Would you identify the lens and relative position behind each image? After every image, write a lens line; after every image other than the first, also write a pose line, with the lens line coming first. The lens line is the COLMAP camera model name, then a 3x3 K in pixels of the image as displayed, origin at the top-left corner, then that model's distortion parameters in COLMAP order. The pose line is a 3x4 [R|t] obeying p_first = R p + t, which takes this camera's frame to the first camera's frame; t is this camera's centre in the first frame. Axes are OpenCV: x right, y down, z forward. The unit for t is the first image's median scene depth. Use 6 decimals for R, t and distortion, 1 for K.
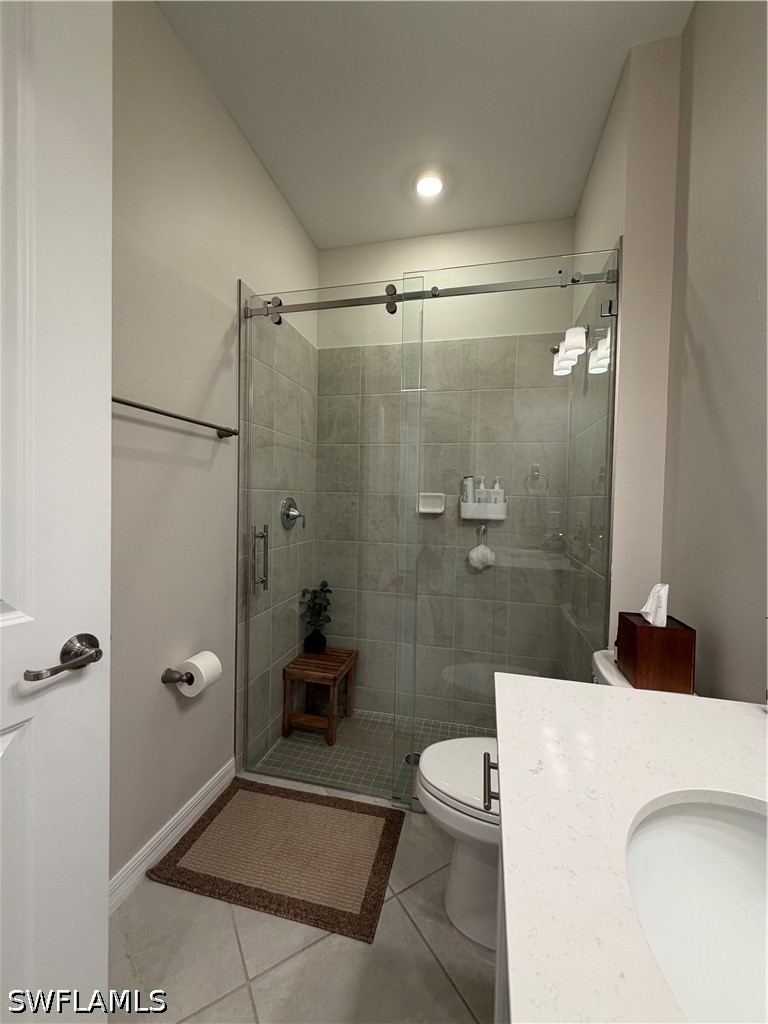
lens RADIAL K [[408.9, 0, 386.8], [0, 408.9, 508.4], [0, 0, 1]] dist [-0.000411, 0.000269]
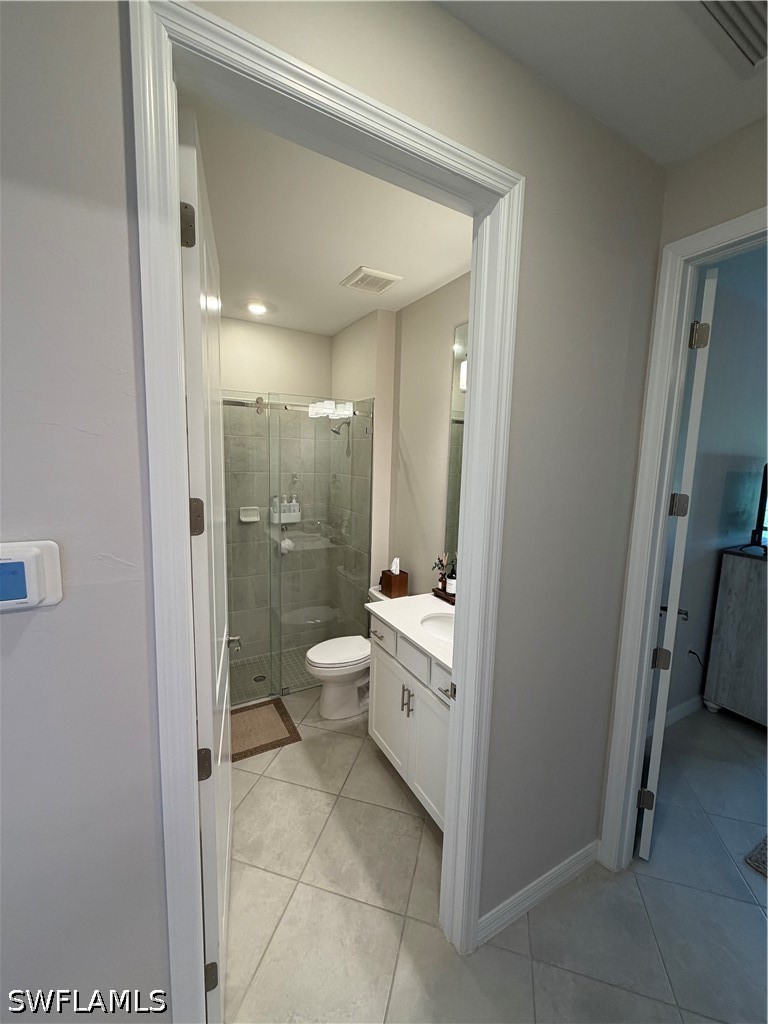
lens RADIAL K [[408.9, 0, 384.8], [0, 408.9, 508.2], [0, 0, 1]] dist [-0.000411, 0.000269]
pose [[0.729474, -0.085306, 0.678668, -0.562634], [0.002996, 0.992582, 0.121543, -0.223284], [-0.684002, -0.086629, 0.724318, -0.403218]]
